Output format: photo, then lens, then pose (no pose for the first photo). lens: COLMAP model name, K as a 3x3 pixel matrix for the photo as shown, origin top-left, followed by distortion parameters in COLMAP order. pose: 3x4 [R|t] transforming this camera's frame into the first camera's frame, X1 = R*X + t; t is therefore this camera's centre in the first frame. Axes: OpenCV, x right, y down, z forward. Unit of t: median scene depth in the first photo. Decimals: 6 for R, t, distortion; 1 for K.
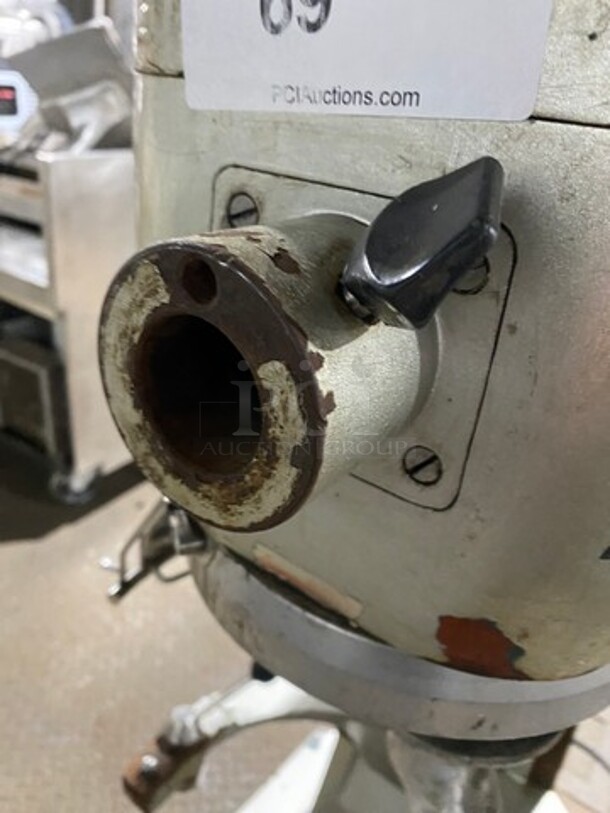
lens RADIAL K [[626.9, 0, 301.7], [0, 626.9, 403.4], [0, 0, 1]] dist [-0.006230, -0.004969]
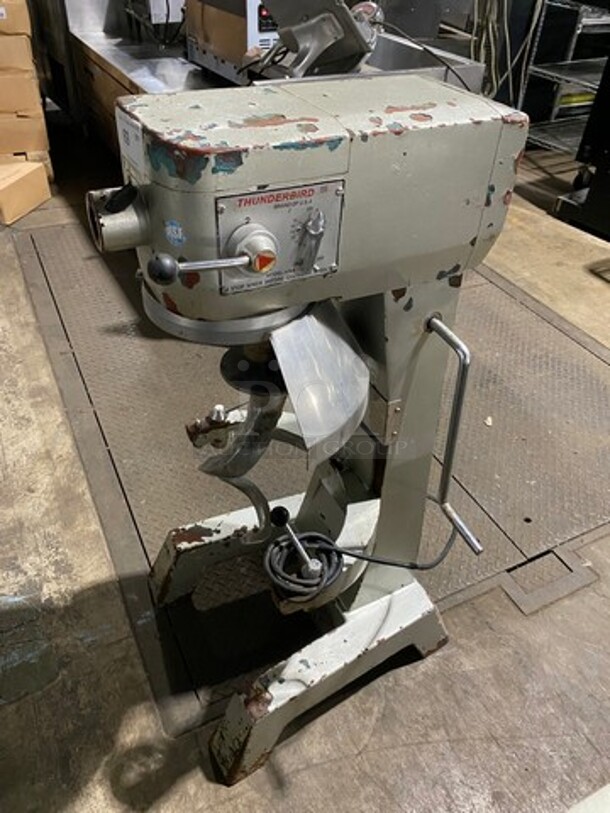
lens RADIAL K [[607.0, 0, 305.0], [0, 607.0, 406.5], [0, 0, 1]] dist [0.024529, -0.008072]
pose [[0.893815, 0.250281, -0.372094, 2.615175], [-0.178058, 0.959624, 0.217754, 0.030194], [0.411570, -0.128377, 0.902291, -2.208674]]
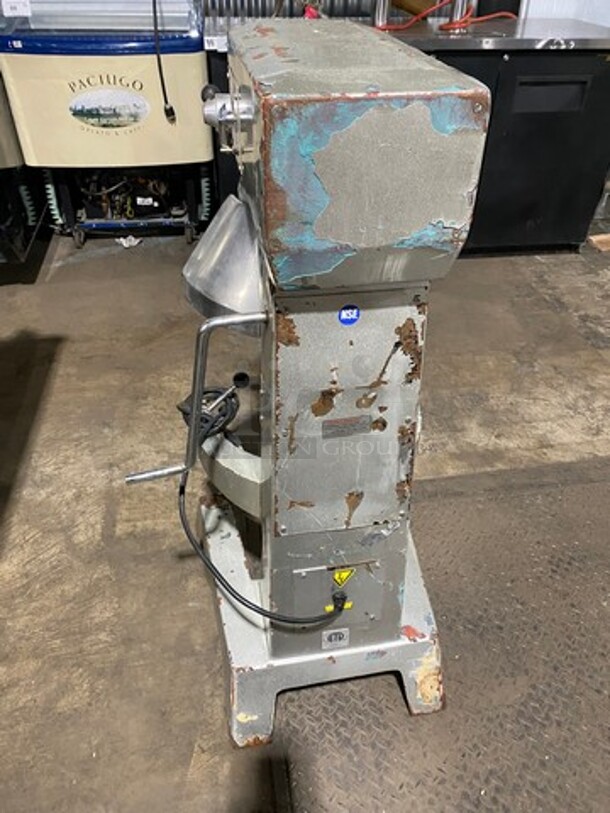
lens RADIAL K [[607.0, 0, 305.0], [0, 607.0, 406.5], [0, 0, 1]] dist [0.024529, -0.008072]
pose [[-0.687712, 0.364845, -0.627646, 4.223553], [-0.408599, 0.520098, 0.750030, -2.569644], [0.600082, 0.772261, -0.208602, 4.027428]]
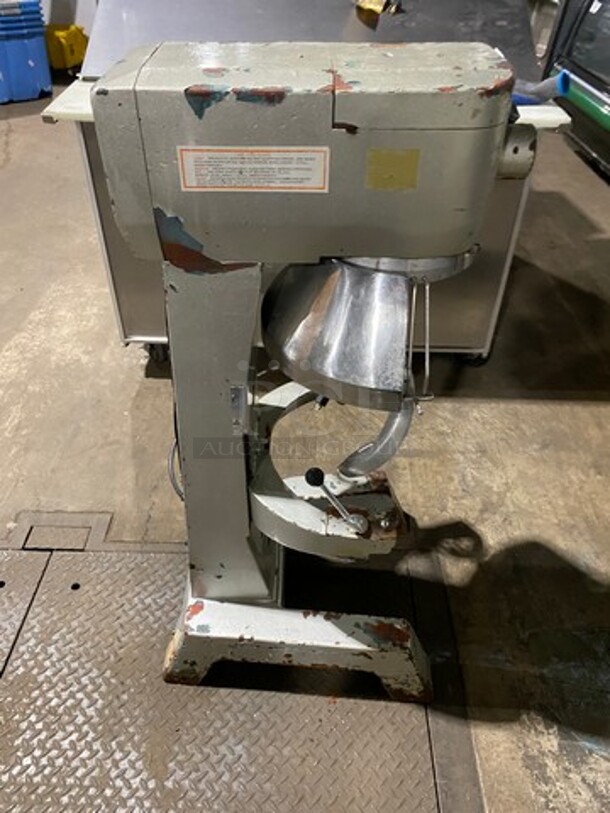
lens RADIAL K [[607.0, 0, 305.0], [0, 607.0, 406.5], [0, 0, 1]] dist [0.024529, -0.008072]
pose [[-0.575244, -0.602024, 0.553770, -2.656917], [0.327034, 0.451266, 0.830305, -3.263964], [-0.749762, 0.658730, -0.062706, 3.266704]]
